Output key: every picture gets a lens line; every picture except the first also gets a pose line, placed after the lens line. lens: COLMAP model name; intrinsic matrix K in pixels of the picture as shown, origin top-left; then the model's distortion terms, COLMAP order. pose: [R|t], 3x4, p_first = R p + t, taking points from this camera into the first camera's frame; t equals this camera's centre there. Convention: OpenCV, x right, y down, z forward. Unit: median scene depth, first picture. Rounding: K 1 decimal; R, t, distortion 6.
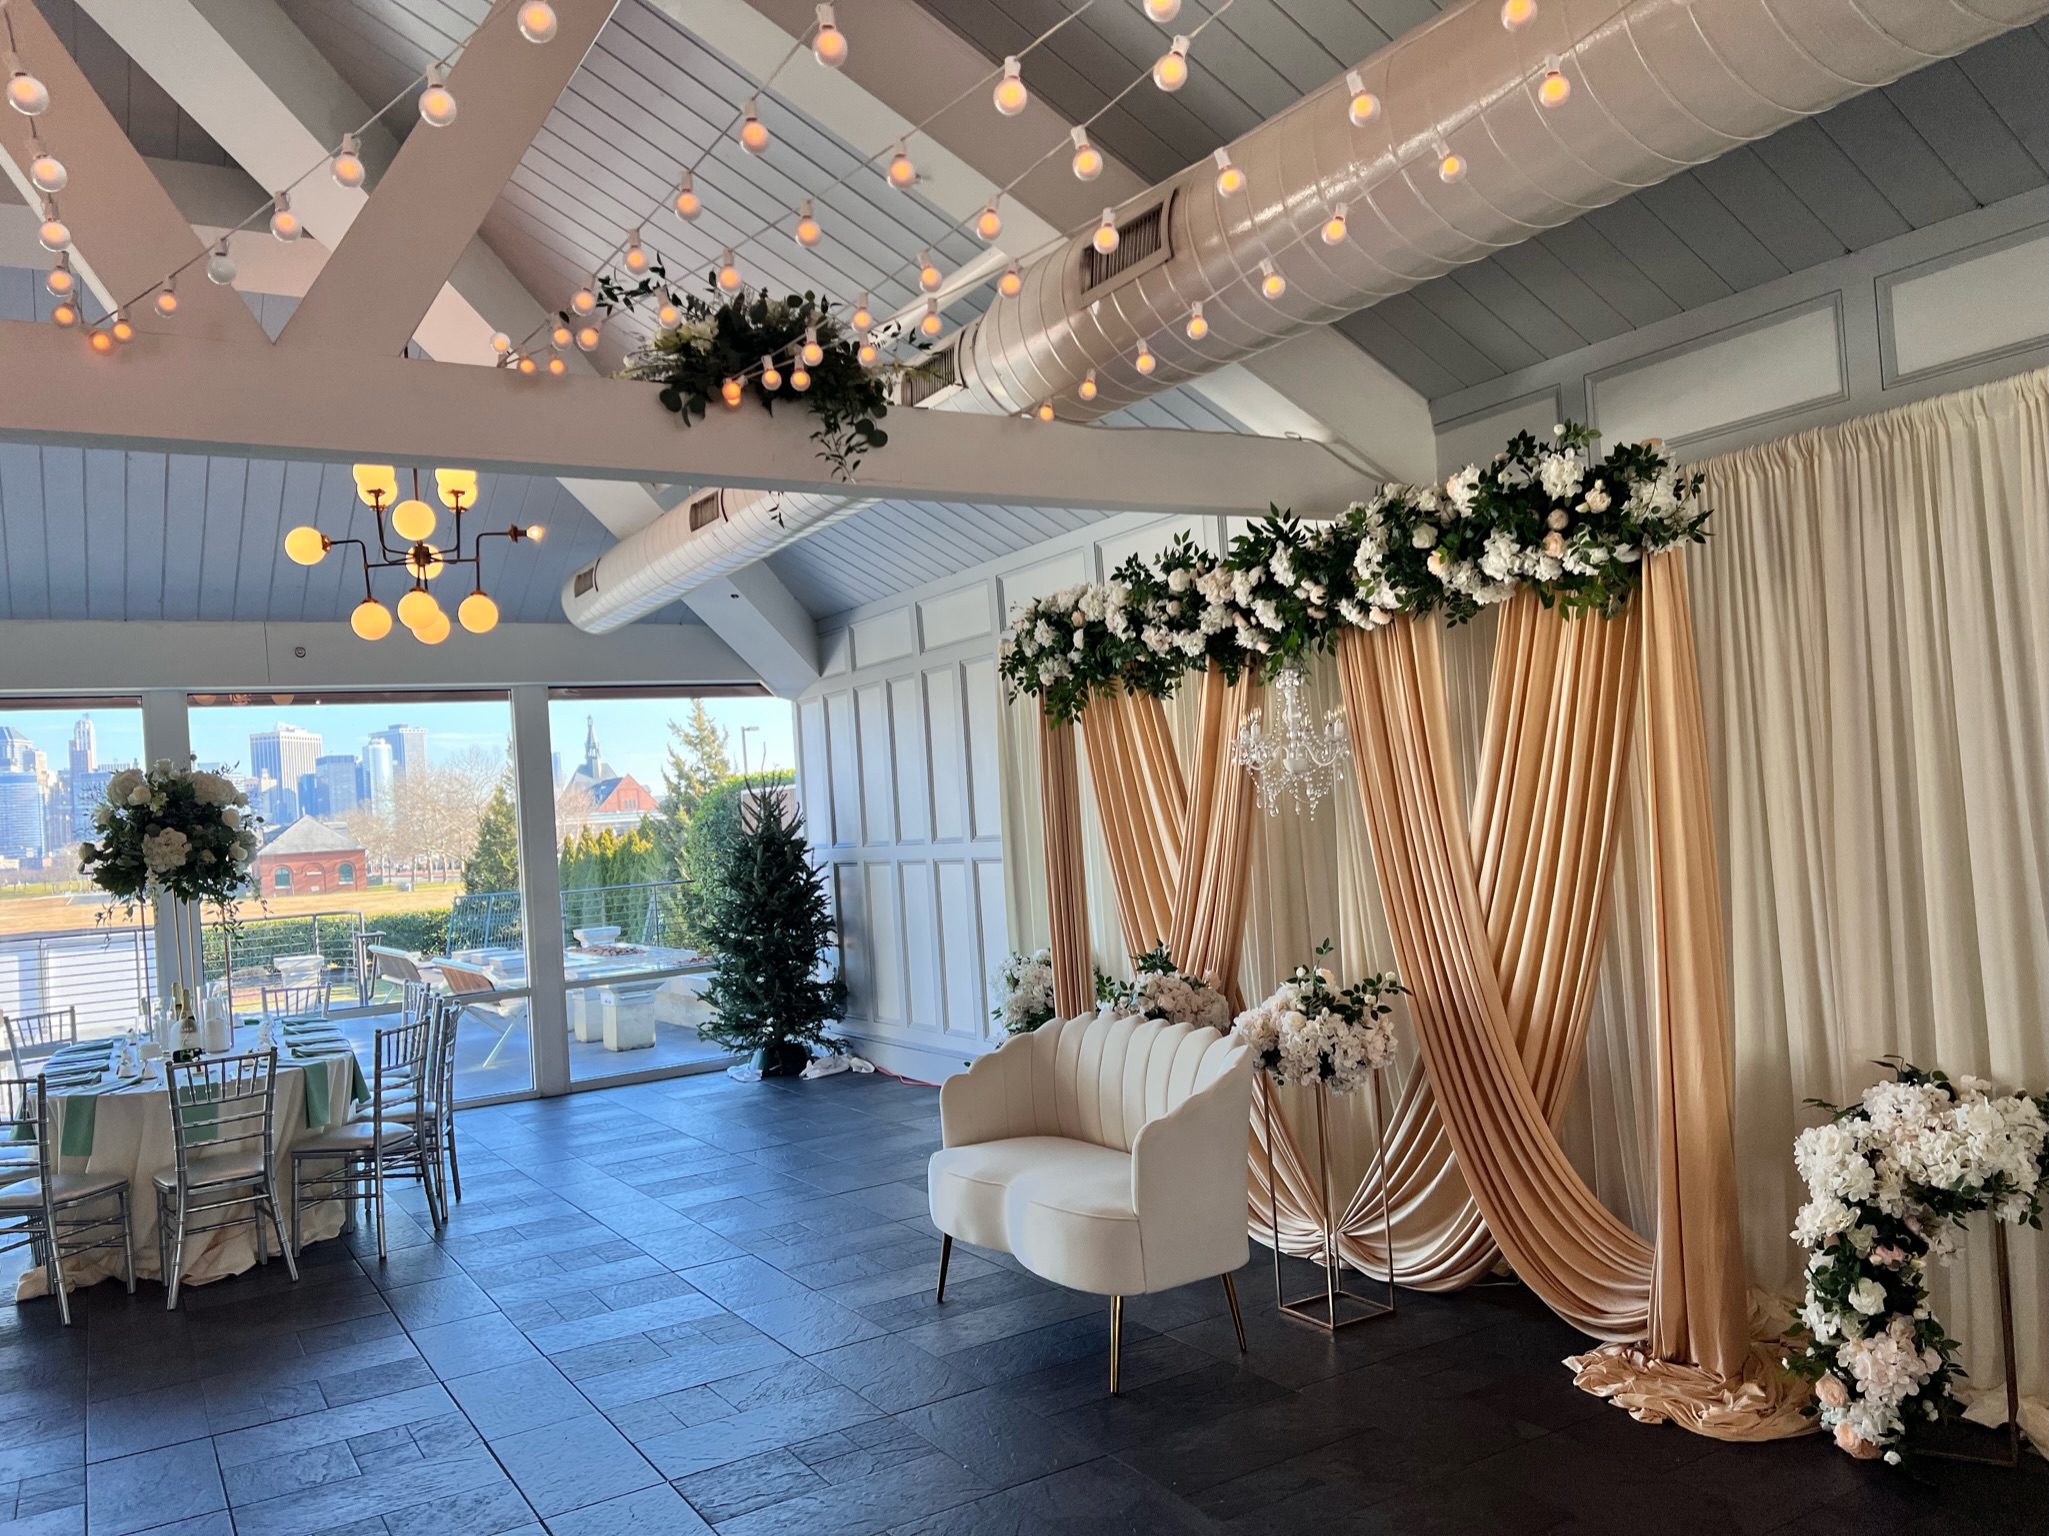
lens RADIAL K [[1533.8, 0, 1028.2], [0, 1533.8, 800.2], [0, 0, 1]] dist [0.049520, -0.042611]
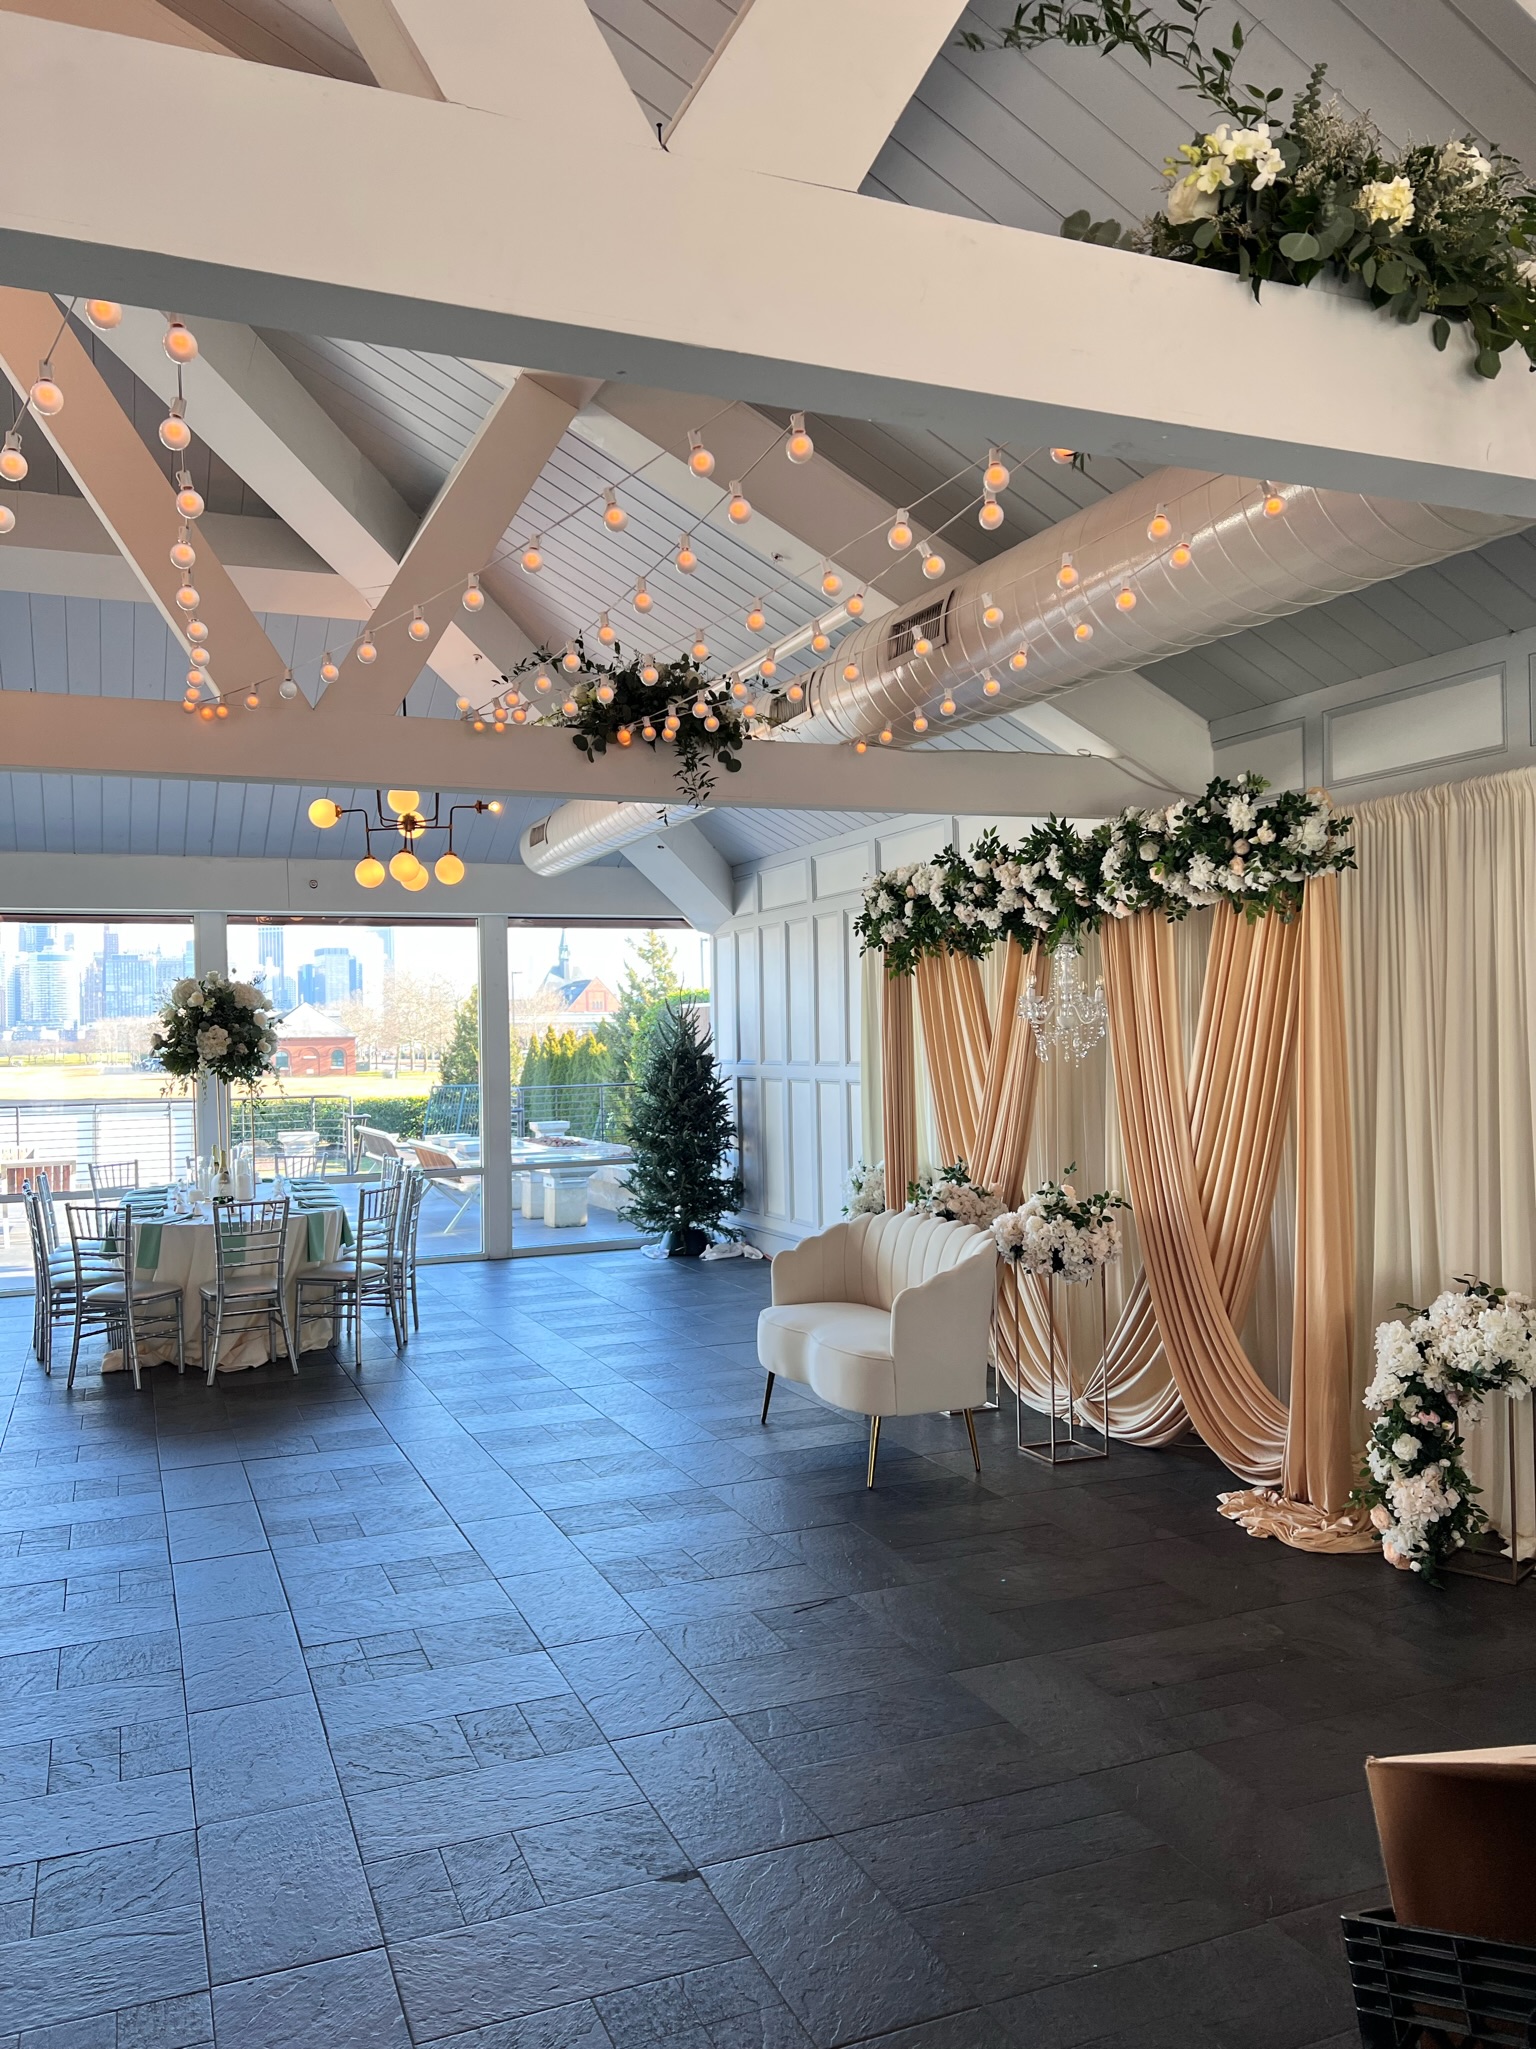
lens RADIAL K [[1533.8, 0, 740.4], [0, 1533.8, 1037.3], [0, 0, 1]] dist [0.049520, -0.042611]
pose [[0.986039, 0.046793, -0.159802, 0.103447], [-0.044183, 0.998826, 0.019847, -0.021289], [0.160543, -0.012510, 0.986950, -0.246881]]
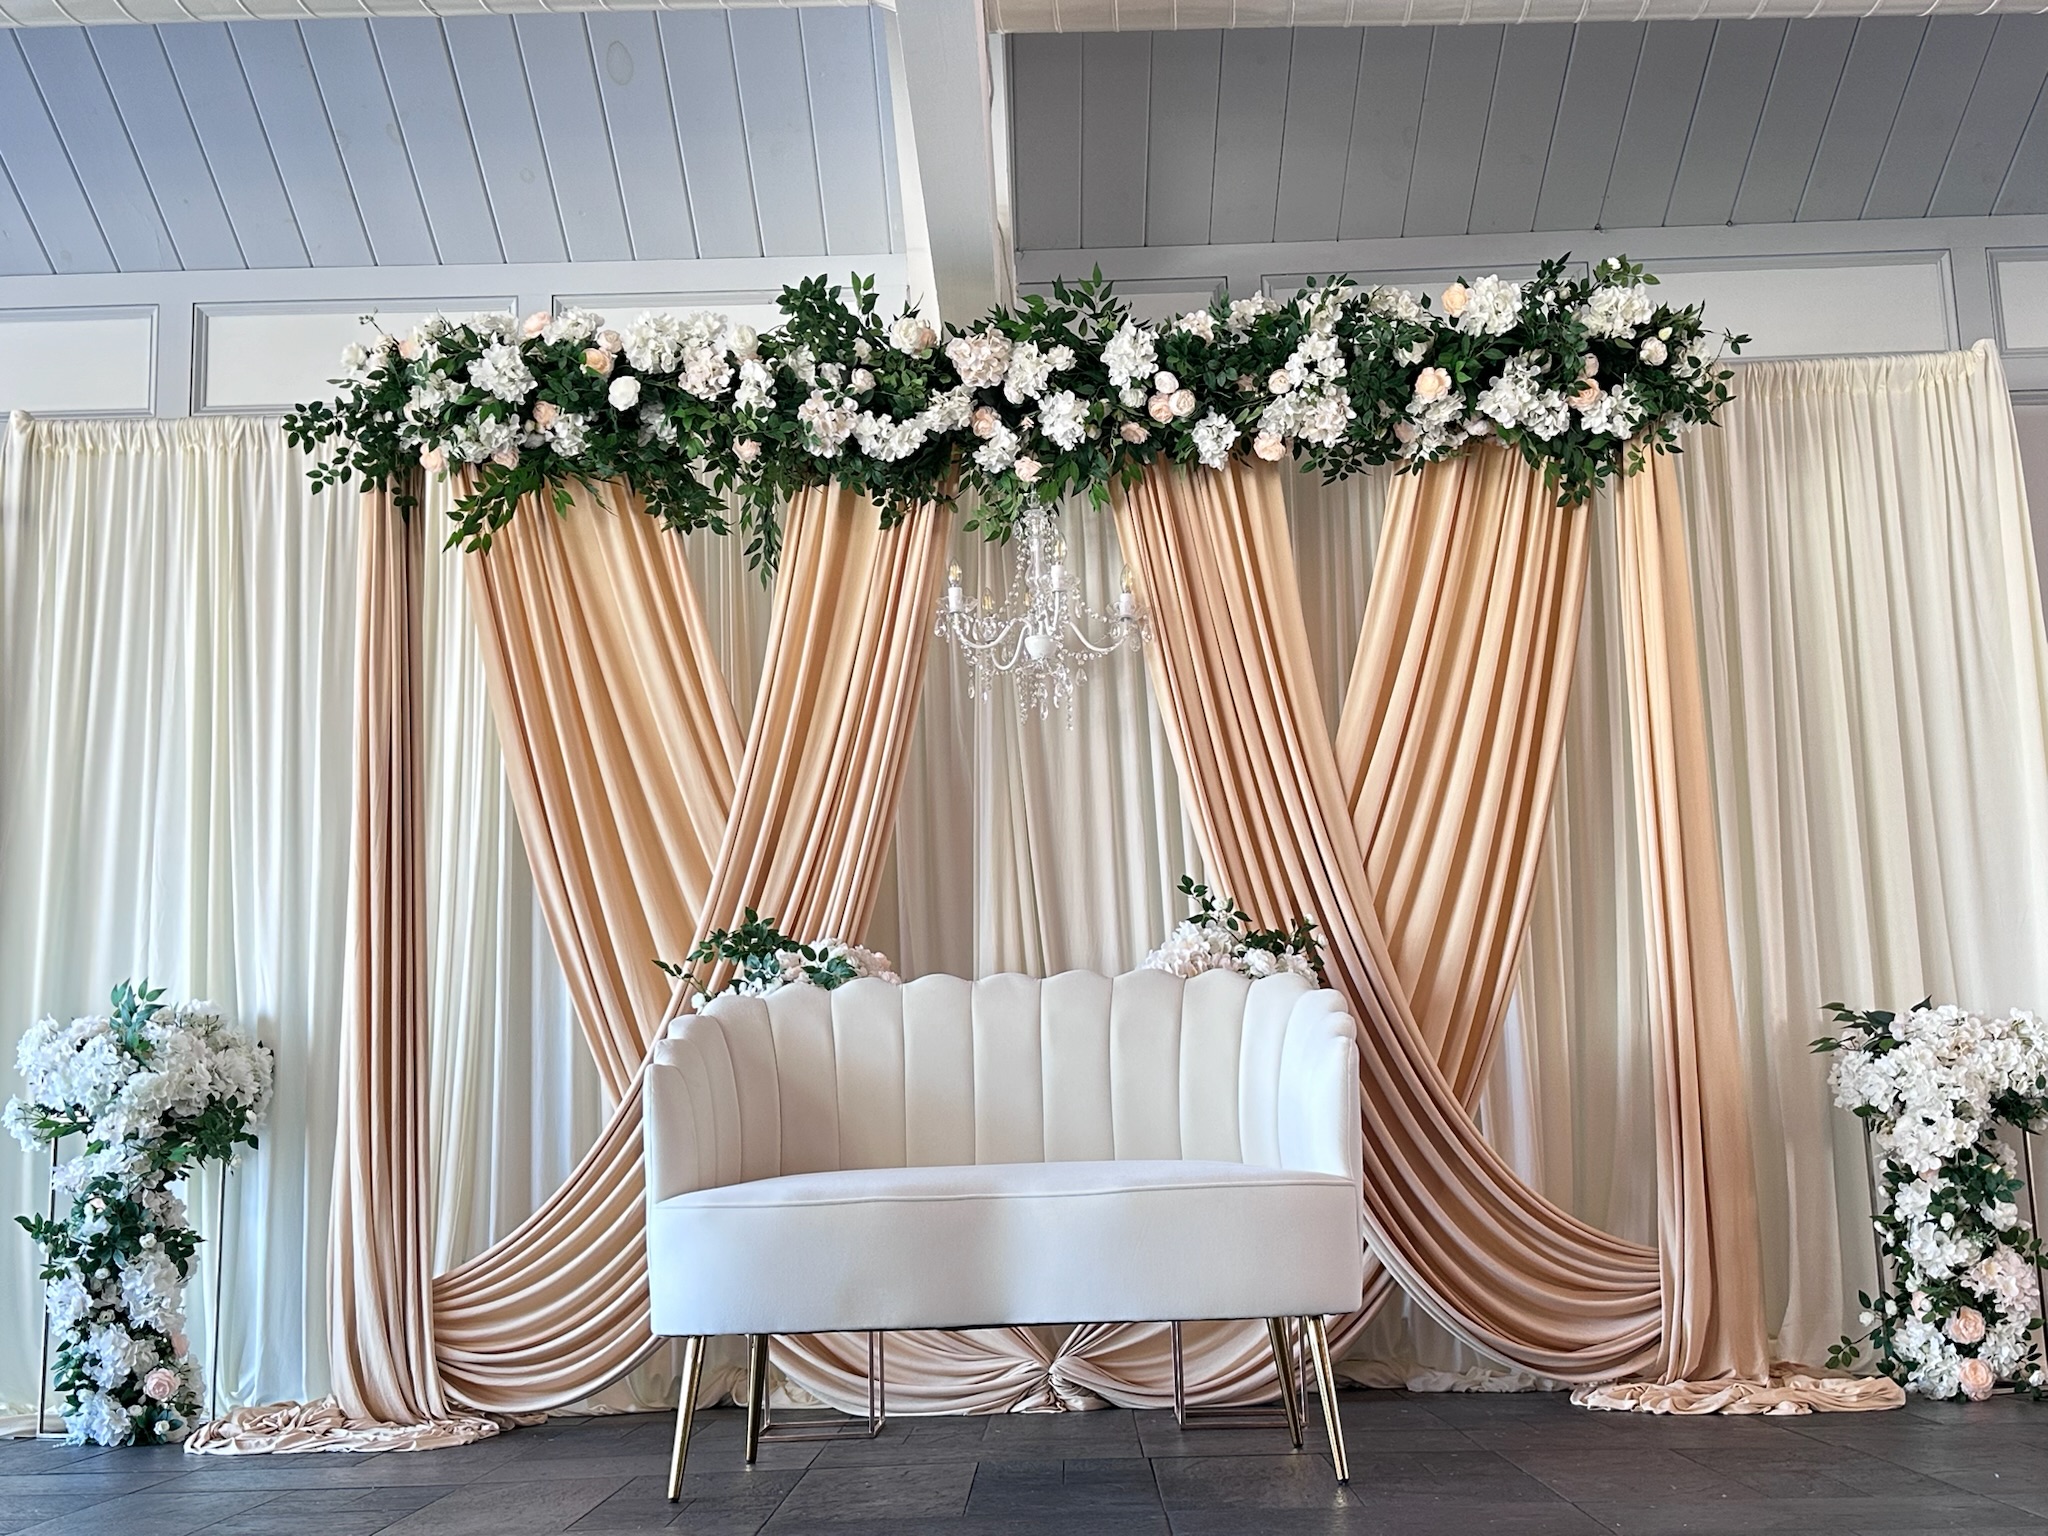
lens RADIAL K [[2235.1, 0, 1012.3], [0, 2235.1, 797.9], [0, 0, 1]] dist [0.204965, -0.483215]
pose [[0.536141, 0.198576, 0.820439, -0.578679], [-0.017946, 0.974398, -0.224112, 0.241379], [-0.843938, 0.105432, 0.525978, 0.456814]]
